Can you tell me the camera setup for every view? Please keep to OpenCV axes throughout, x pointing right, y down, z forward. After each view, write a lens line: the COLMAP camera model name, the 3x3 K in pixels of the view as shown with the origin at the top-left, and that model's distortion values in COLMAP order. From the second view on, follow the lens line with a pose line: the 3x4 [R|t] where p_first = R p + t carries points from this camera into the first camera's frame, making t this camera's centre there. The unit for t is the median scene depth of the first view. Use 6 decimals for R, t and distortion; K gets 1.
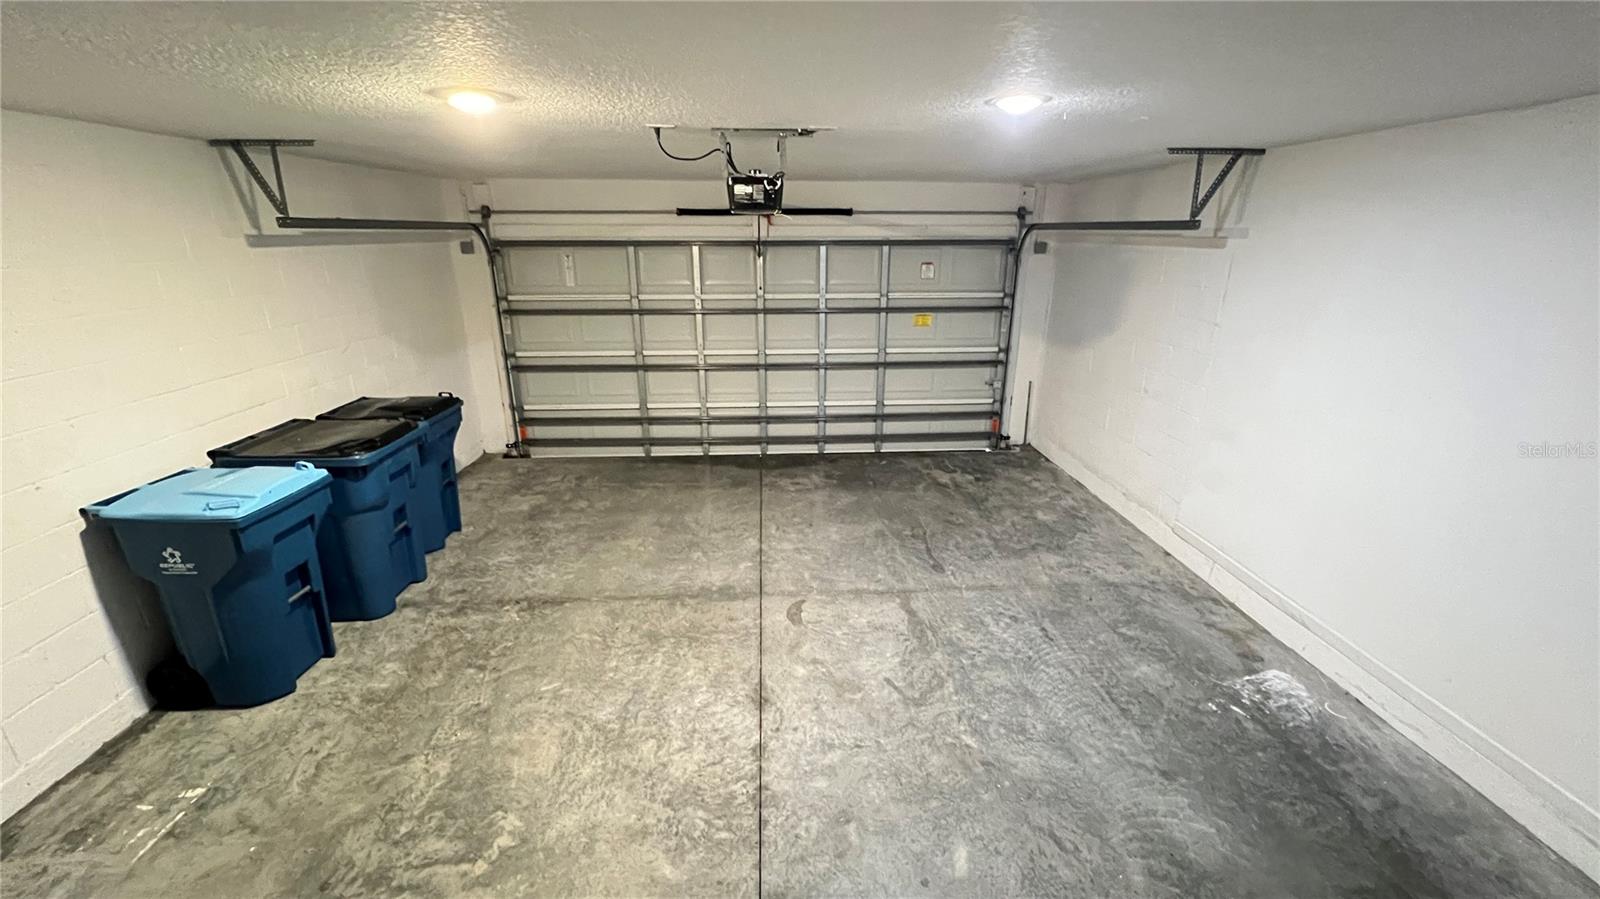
lens RADIAL K [[640.6, 0, 798.6], [0, 640.6, 451.1], [0, 0, 1]] dist [0.000086, -0.000118]
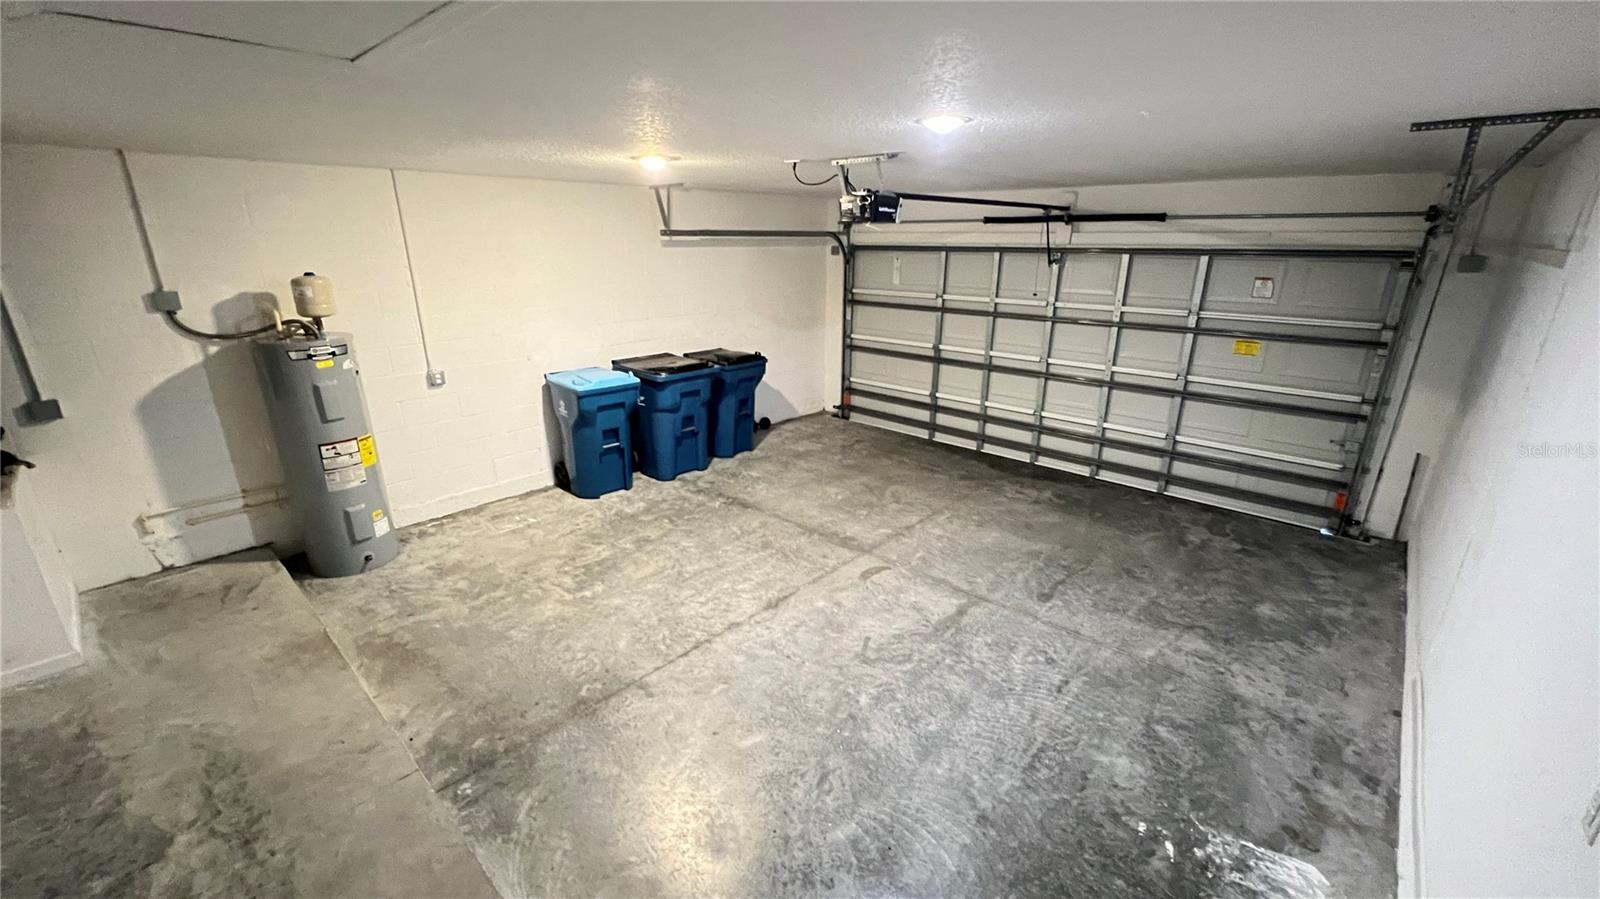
lens RADIAL K [[640.6, 0, 793.9], [0, 640.6, 448.7], [0, 0, 1]] dist [0.000086, -0.000118]
pose [[0.698649, 0.225132, -0.679120, 0.619074], [-0.233408, 0.968991, 0.081106, -0.020443], [0.676321, 0.101847, 0.729532, 0.052836]]
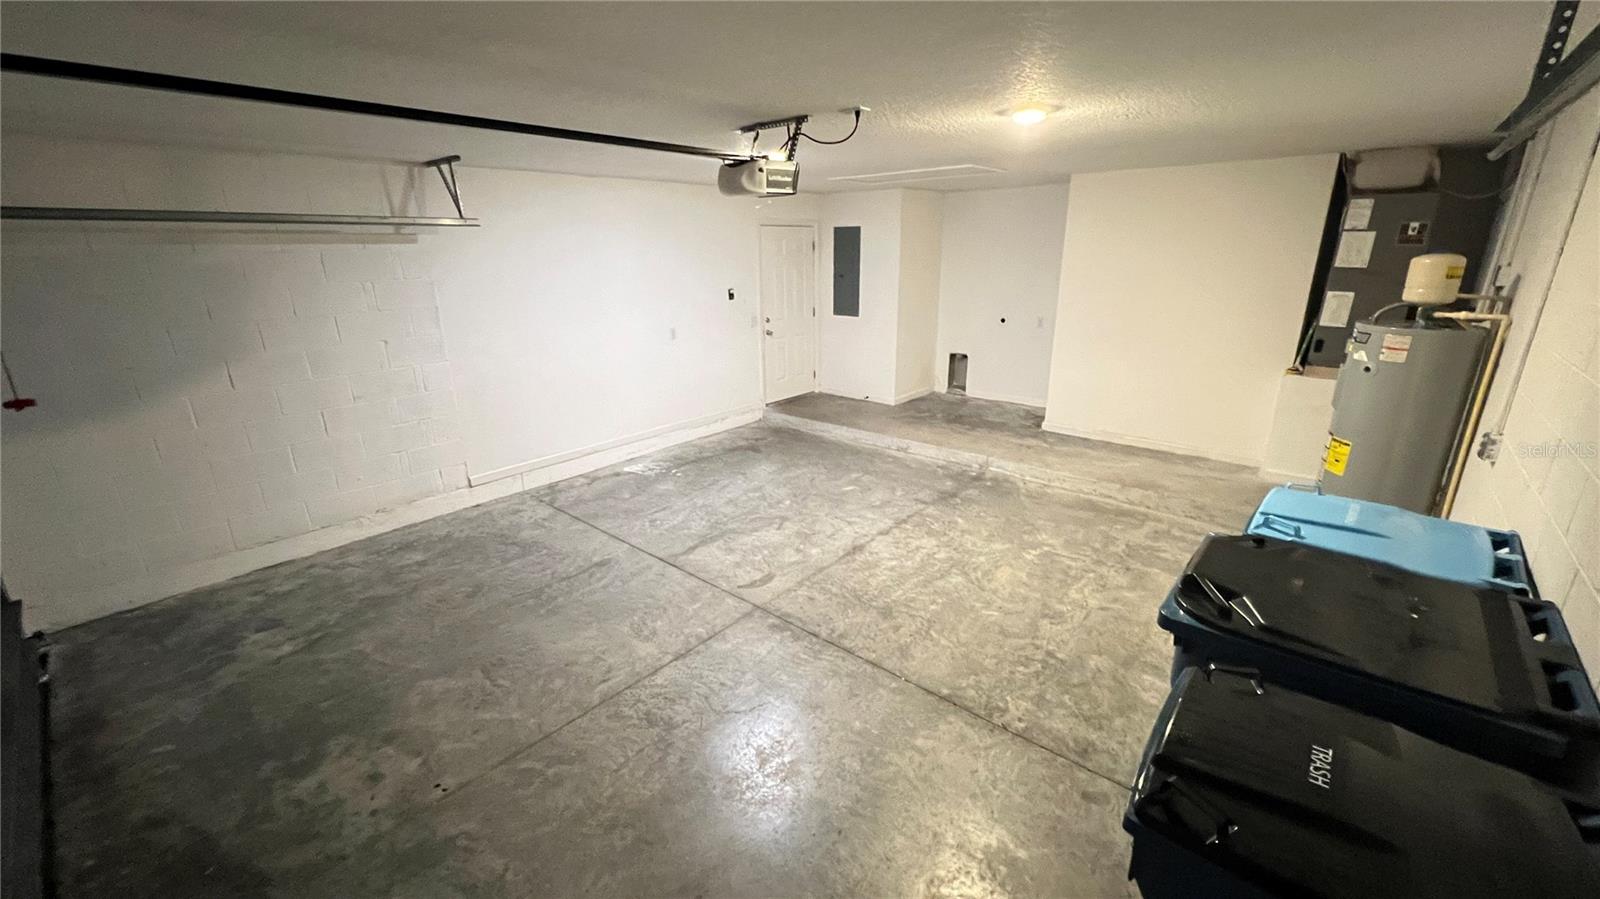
lens RADIAL K [[640.6, 0, 800.1], [0, 640.6, 450.6], [0, 0, 1]] dist [0.000086, -0.000118]
pose [[-0.719643, -0.203634, 0.663813, -0.701718], [0.236351, 0.827096, 0.509952, -0.443055], [-0.652880, 0.523876, -0.547085, 1.411555]]
